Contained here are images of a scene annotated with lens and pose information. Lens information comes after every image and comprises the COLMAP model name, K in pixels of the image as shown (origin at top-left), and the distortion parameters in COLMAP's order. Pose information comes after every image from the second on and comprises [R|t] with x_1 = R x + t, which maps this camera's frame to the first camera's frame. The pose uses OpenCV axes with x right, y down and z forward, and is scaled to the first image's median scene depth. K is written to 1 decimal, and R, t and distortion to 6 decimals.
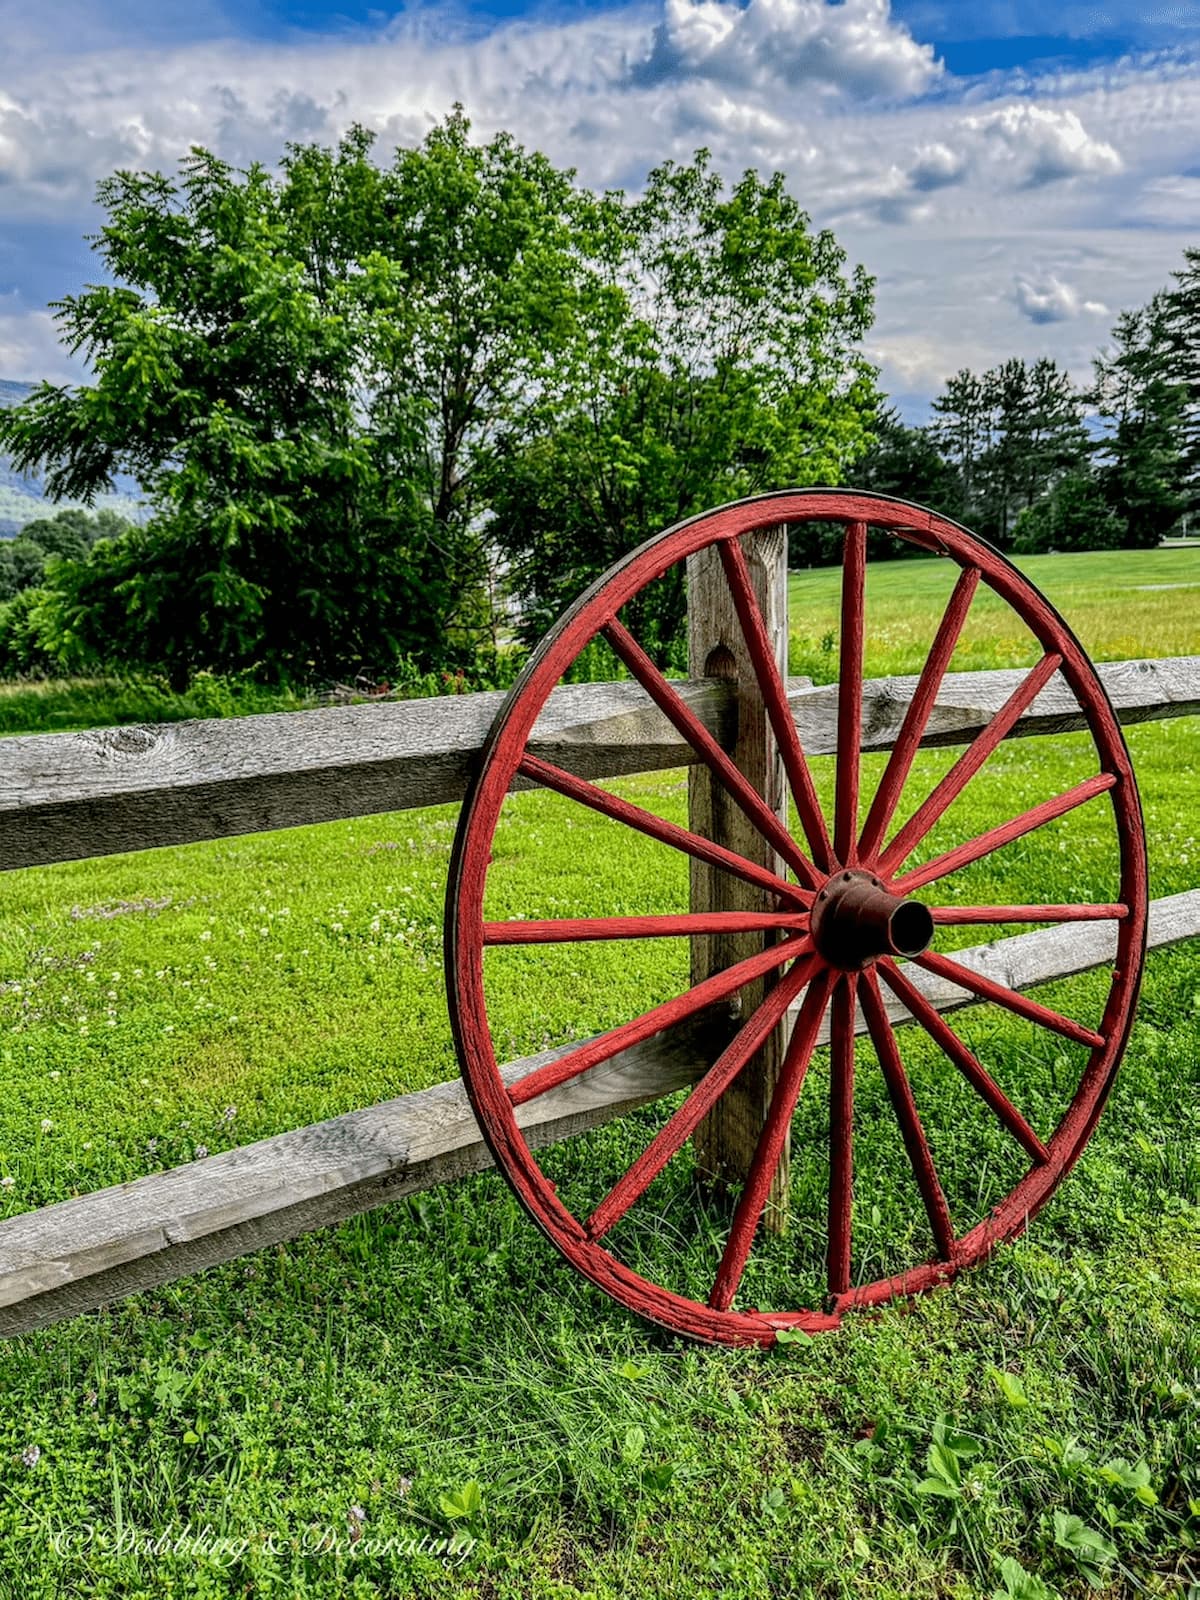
lens RADIAL K [[1218.9, 0, 600.0], [0, 1218.9, 800.0], [0, 0, 1]] dist [0.055053, -0.062194]
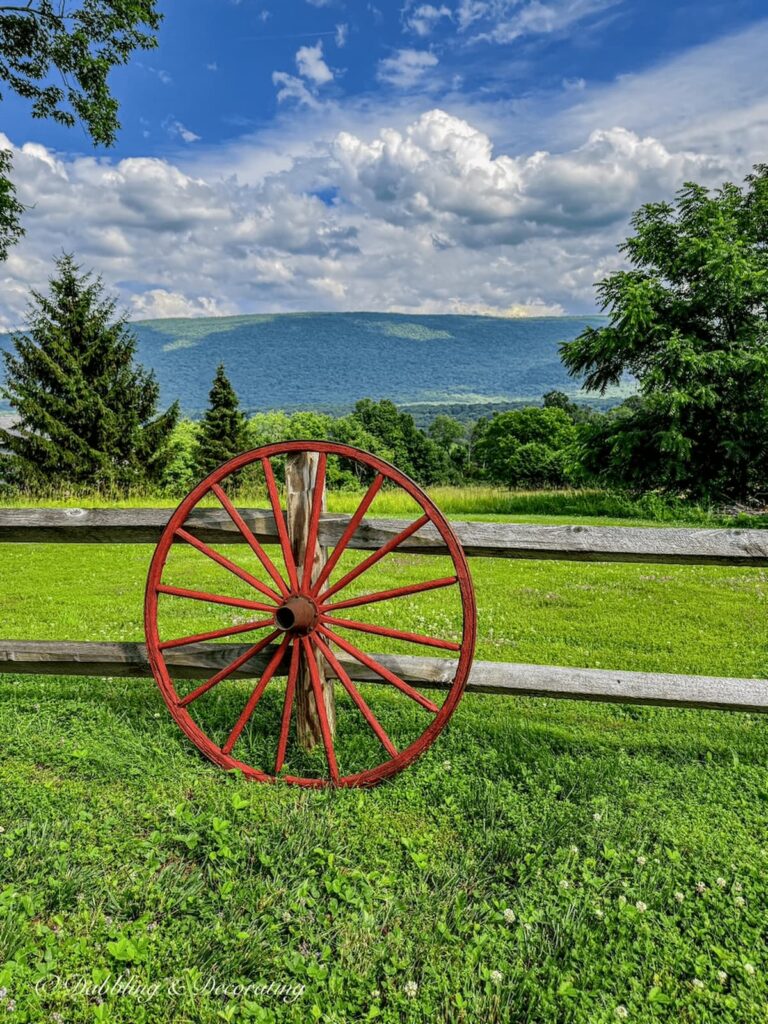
lens RADIAL K [[764.1, 0, 384.0], [0, 764.1, 512.0], [0, 0, 1]] dist [0.036685, -0.036041]
pose [[0.717192, 0.092463, -0.690715, 0.144276], [-0.139450, 0.990153, -0.012248, -0.011668], [0.682781, 0.105104, 0.723024, 0.001095]]
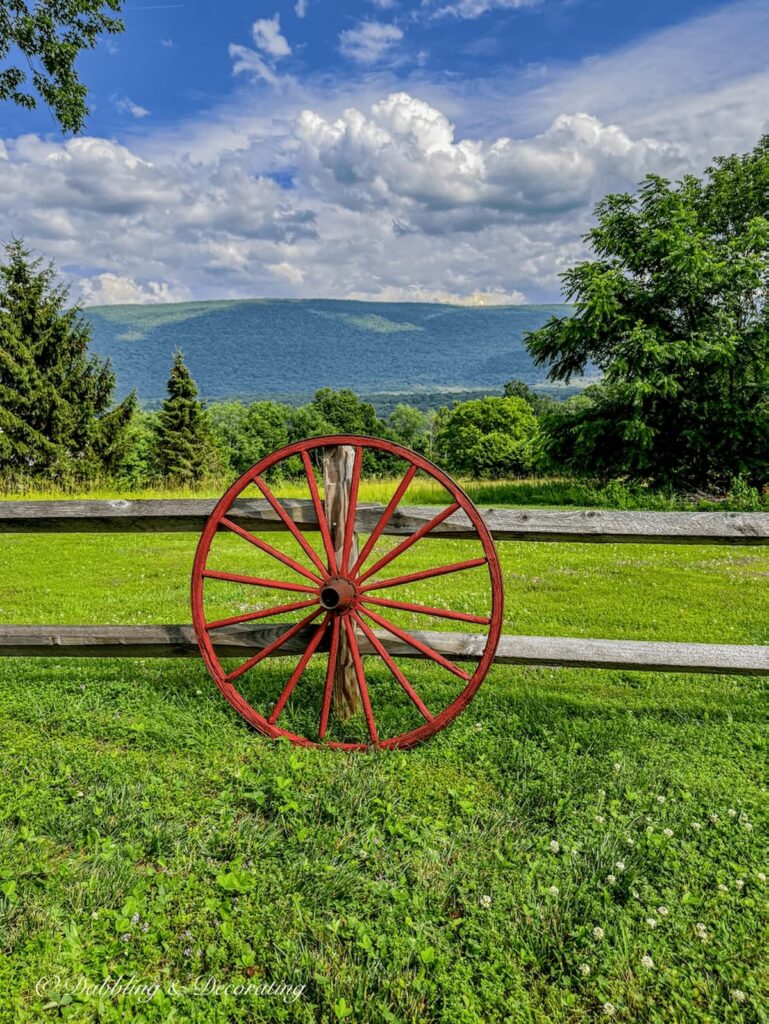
lens RADIAL K [[780.1, 0, 384.5], [0, 780.1, 512.0], [0, 0, 1]] dist [0.055053, -0.062194]
pose [[0.756254, 0.092155, -0.647755, 0.144536], [-0.128597, 0.991656, -0.009057, -0.008385], [0.641516, 0.090149, 0.761795, -0.024299]]
